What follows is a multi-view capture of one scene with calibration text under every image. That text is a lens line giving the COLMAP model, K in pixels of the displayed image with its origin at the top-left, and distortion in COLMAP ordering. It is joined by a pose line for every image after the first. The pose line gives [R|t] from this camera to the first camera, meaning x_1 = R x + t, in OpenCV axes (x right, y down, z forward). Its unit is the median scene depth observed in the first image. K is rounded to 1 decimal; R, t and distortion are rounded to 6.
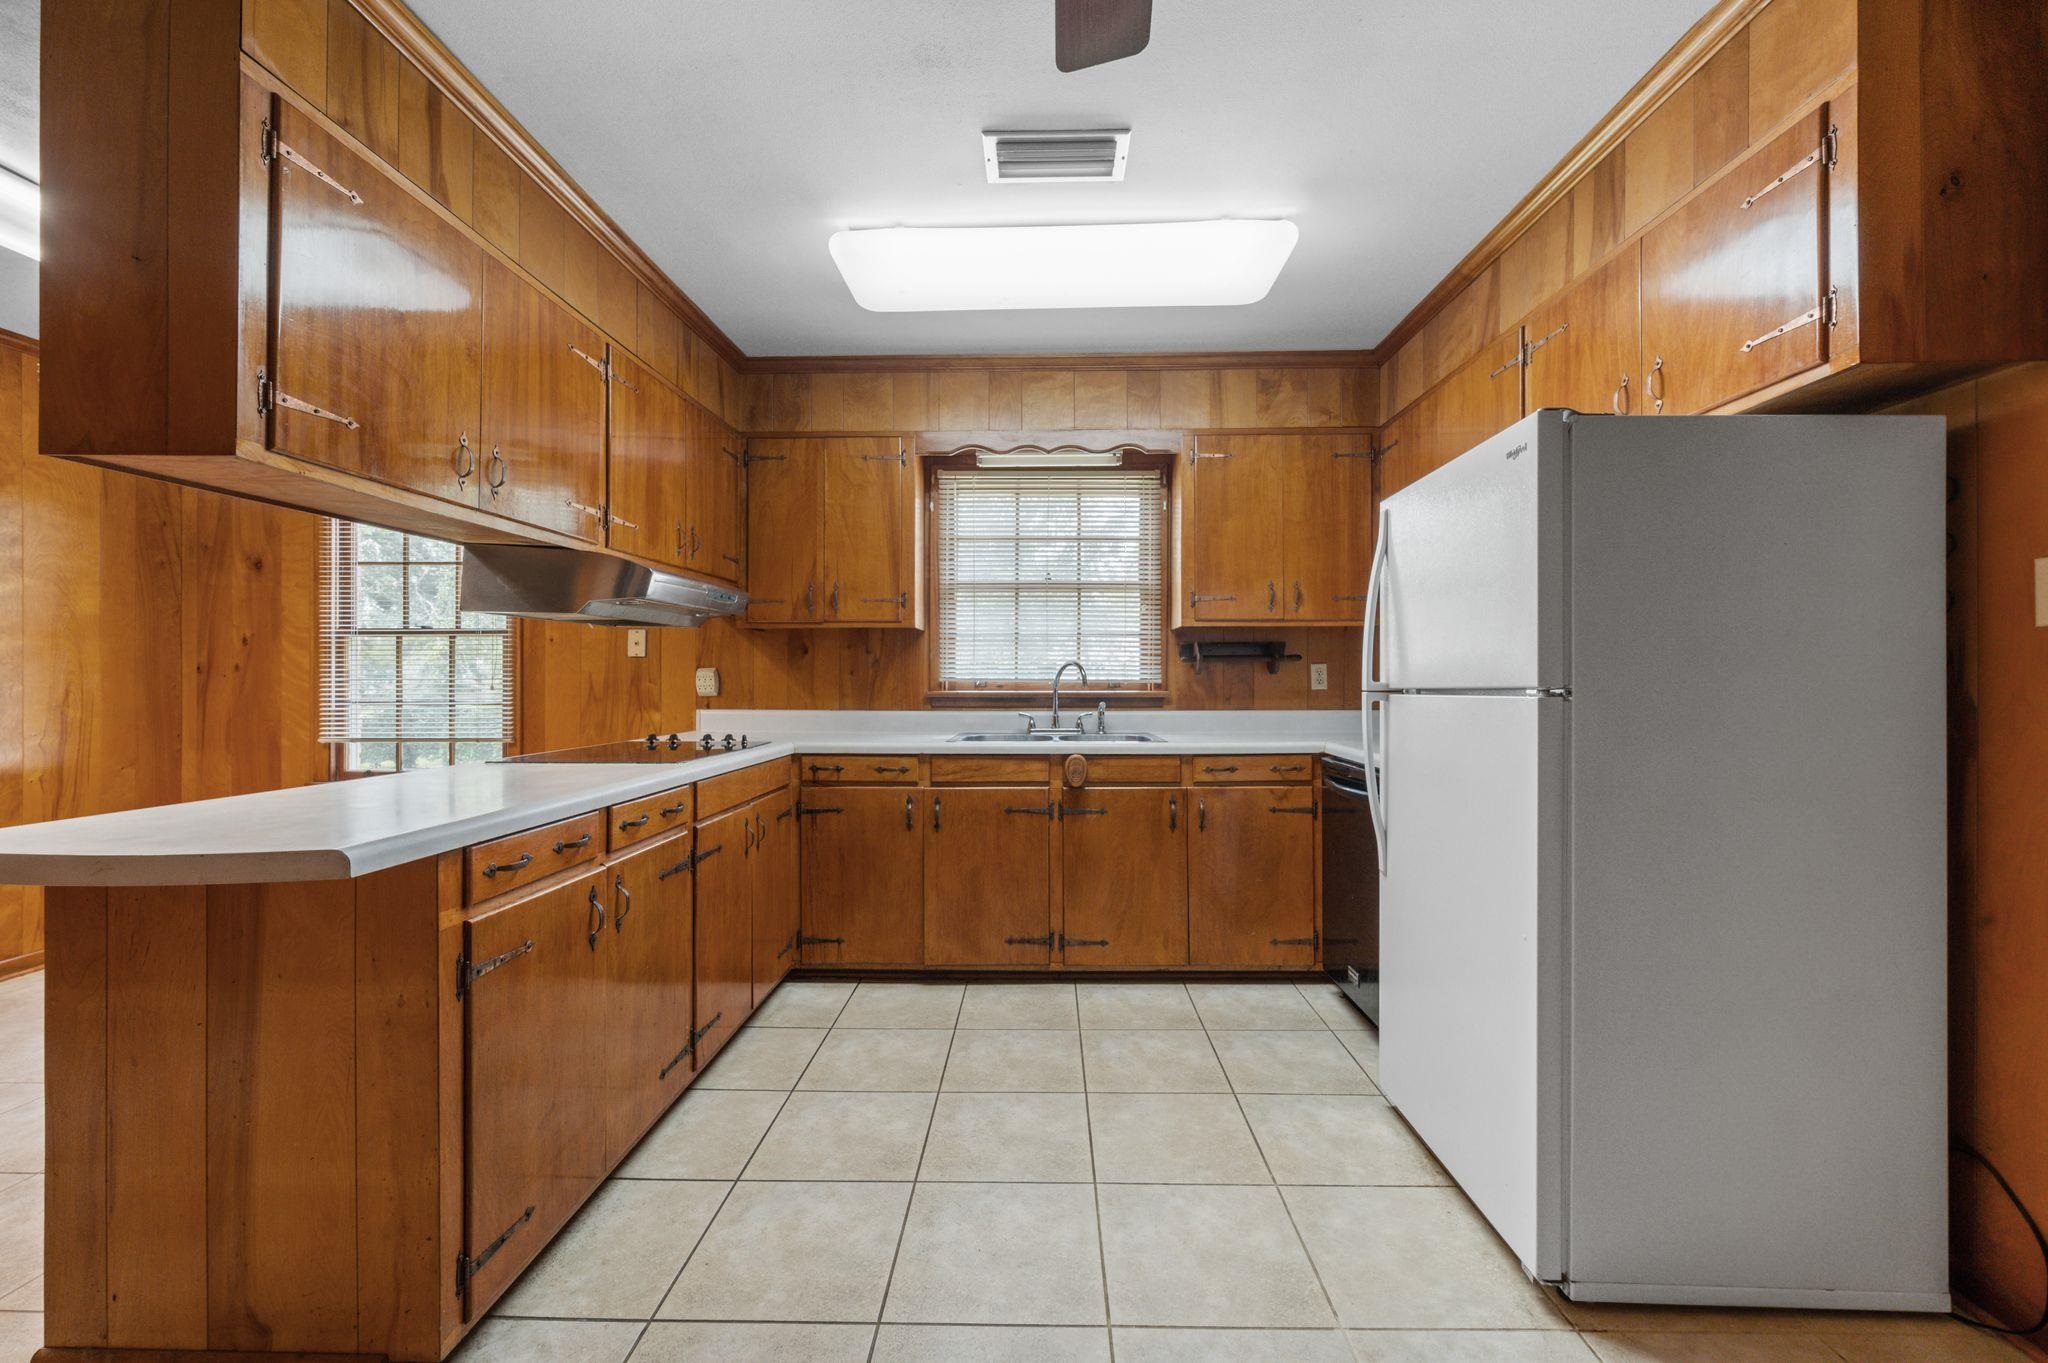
lens RADIAL K [[808.8, 0, 1030.1], [0, 808.8, 688.8], [0, 0, 1]] dist [-0.000744, -0.000273]
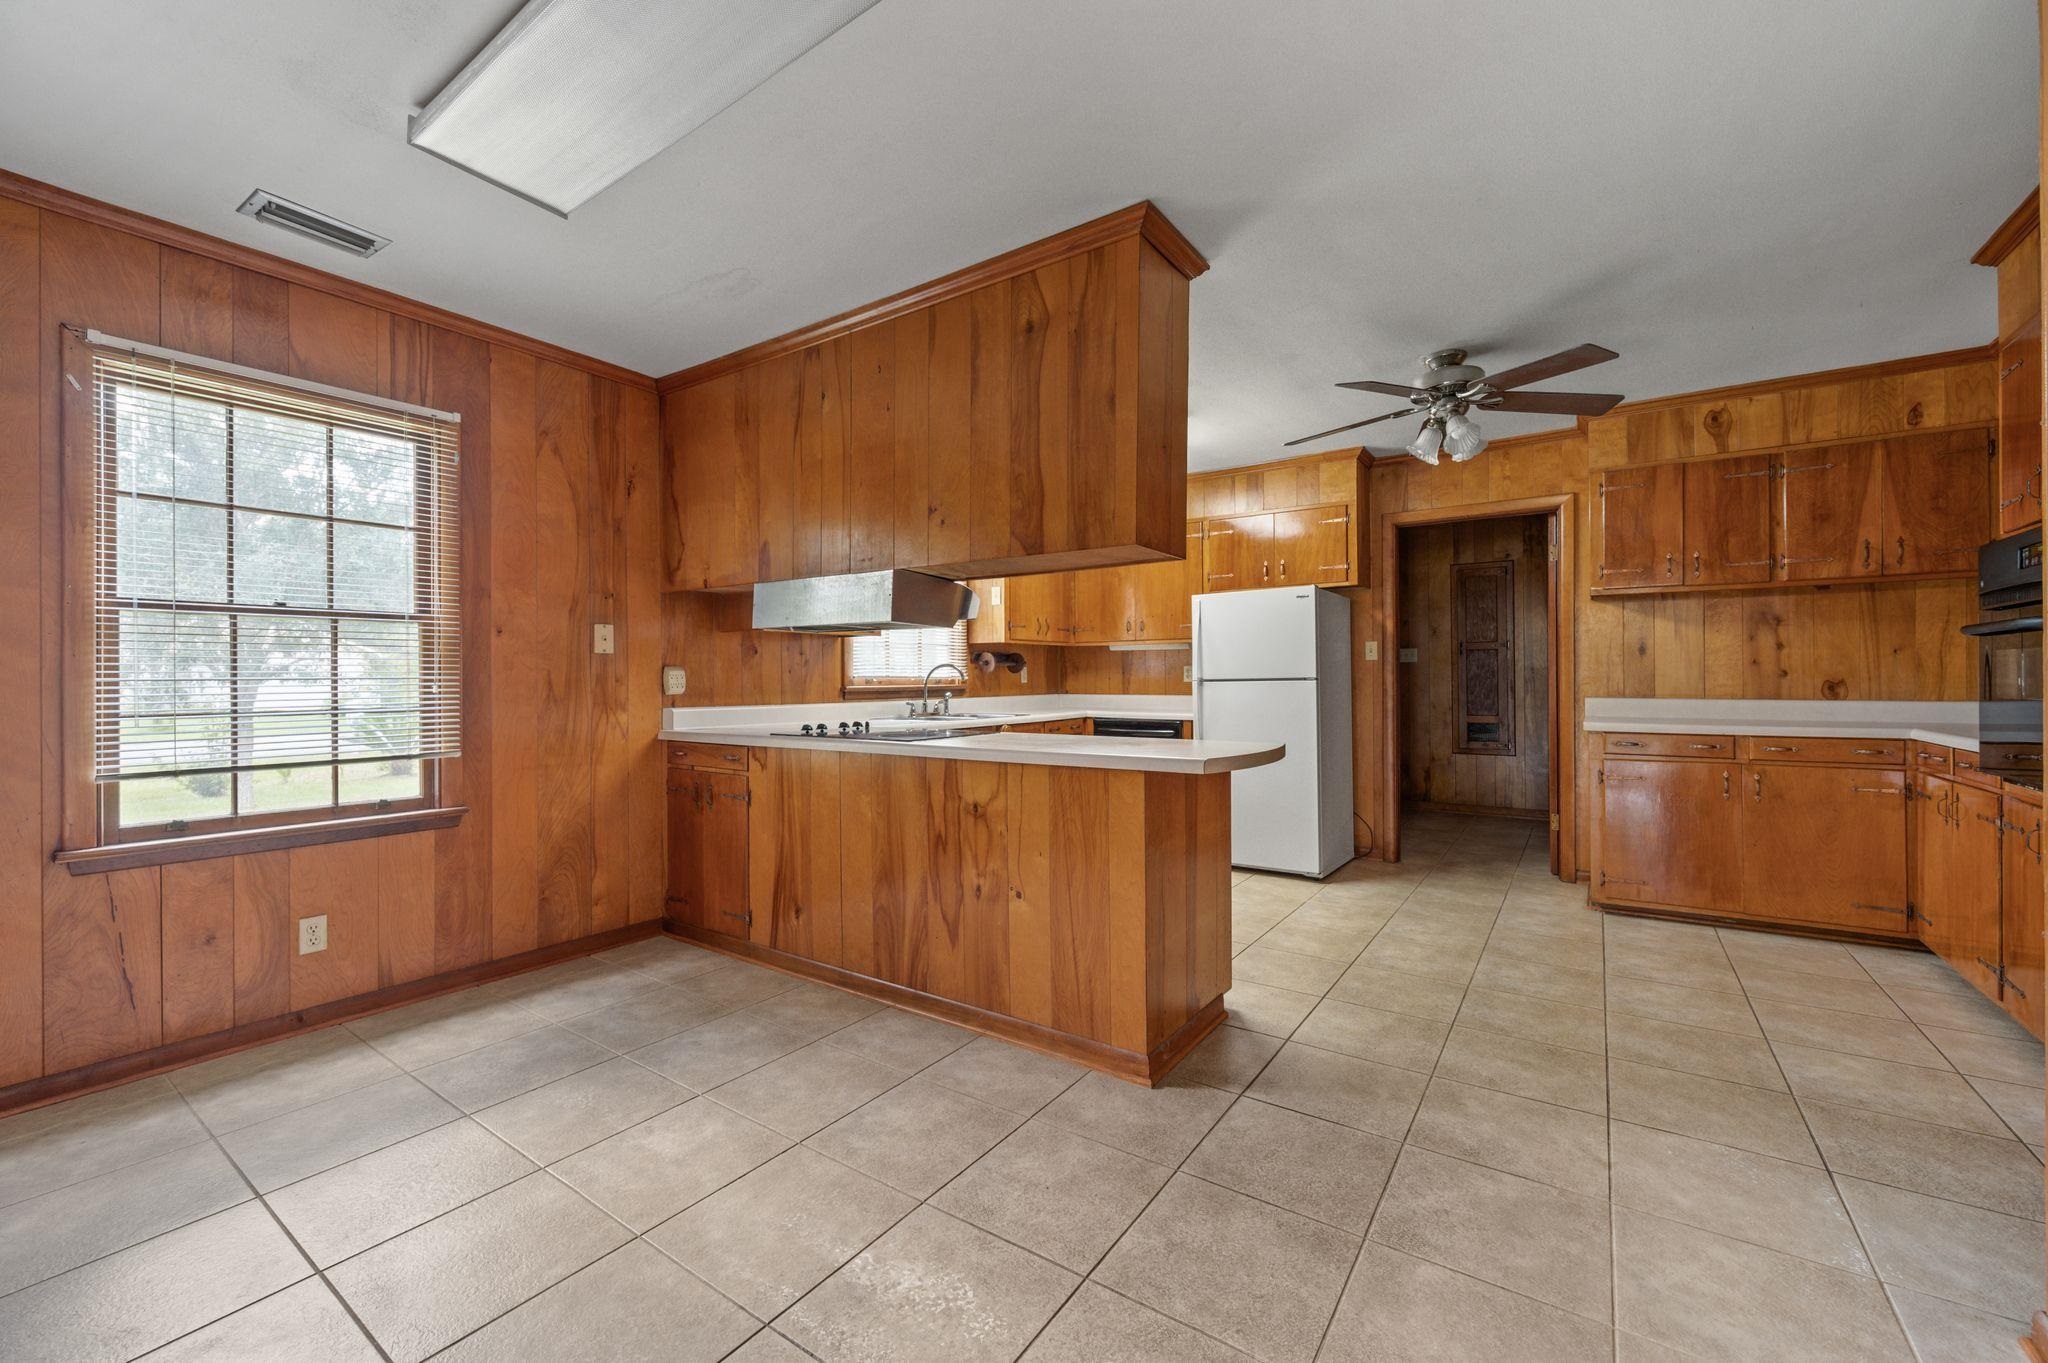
lens RADIAL K [[808.8, 0, 1022.6], [0, 808.8, 698.5], [0, 0, 1]] dist [-0.000744, -0.000273]
pose [[0.559305, -0.024580, 0.828598, -1.175273], [0.013995, 0.999698, 0.020209, -0.000324], [-0.828844, 0.000293, 0.559480, 0.099269]]
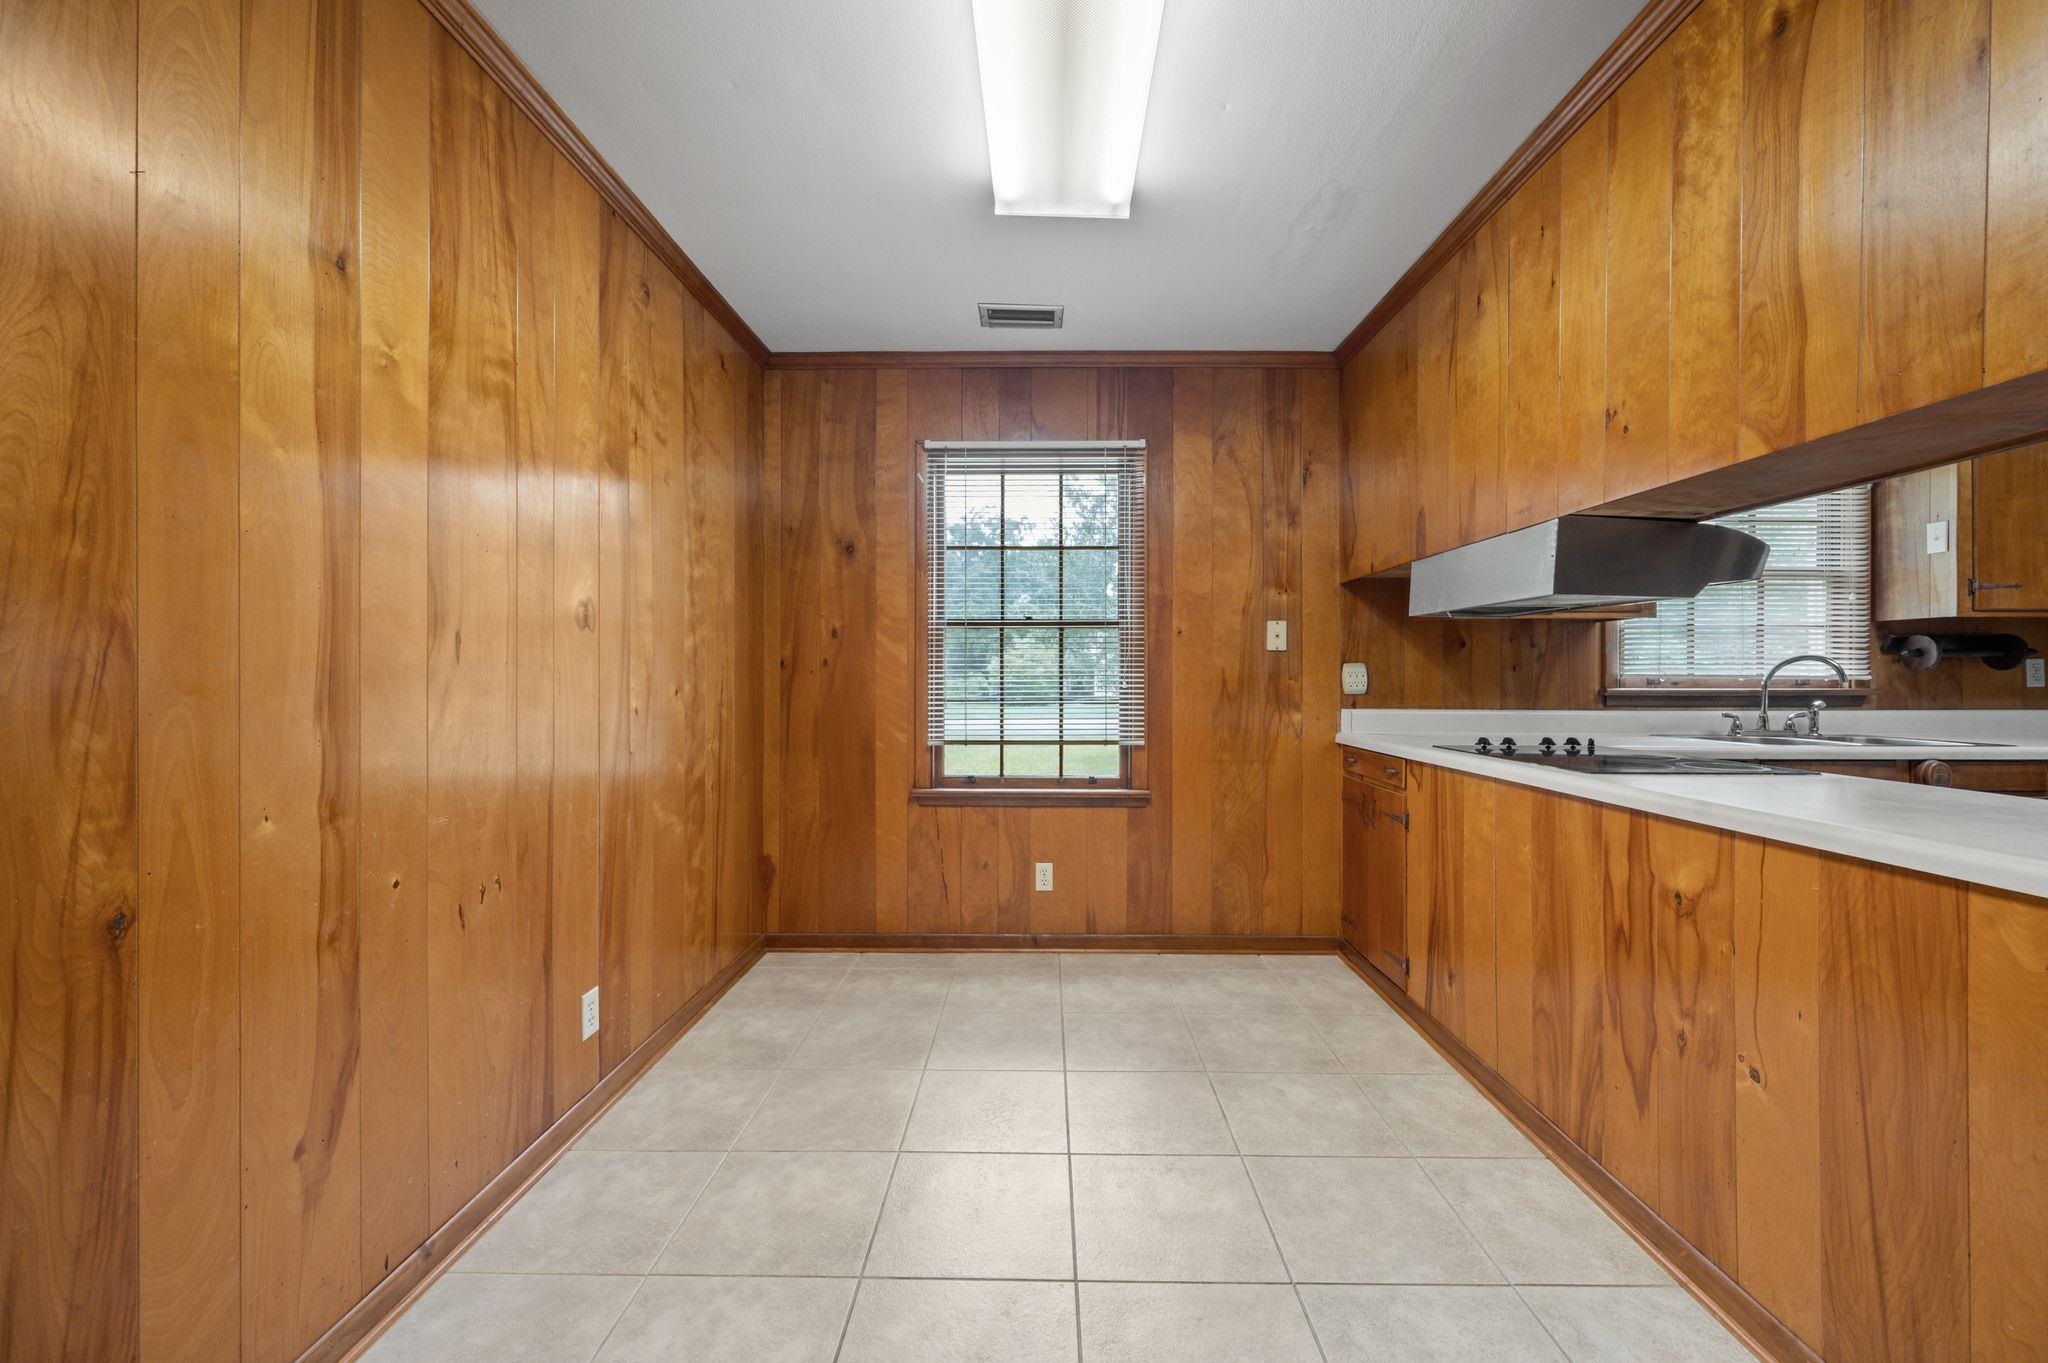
lens RADIAL K [[808.8, 0, 1039.1], [0, 808.8, 685.8], [0, 0, 1]] dist [-0.000744, -0.000273]
pose [[0.999977, -0.000015, 0.006795, -0.903258], [0.000009, 1.000000, 0.000883, -0.001274], [-0.006795, -0.000883, 0.999977, 0.114898]]
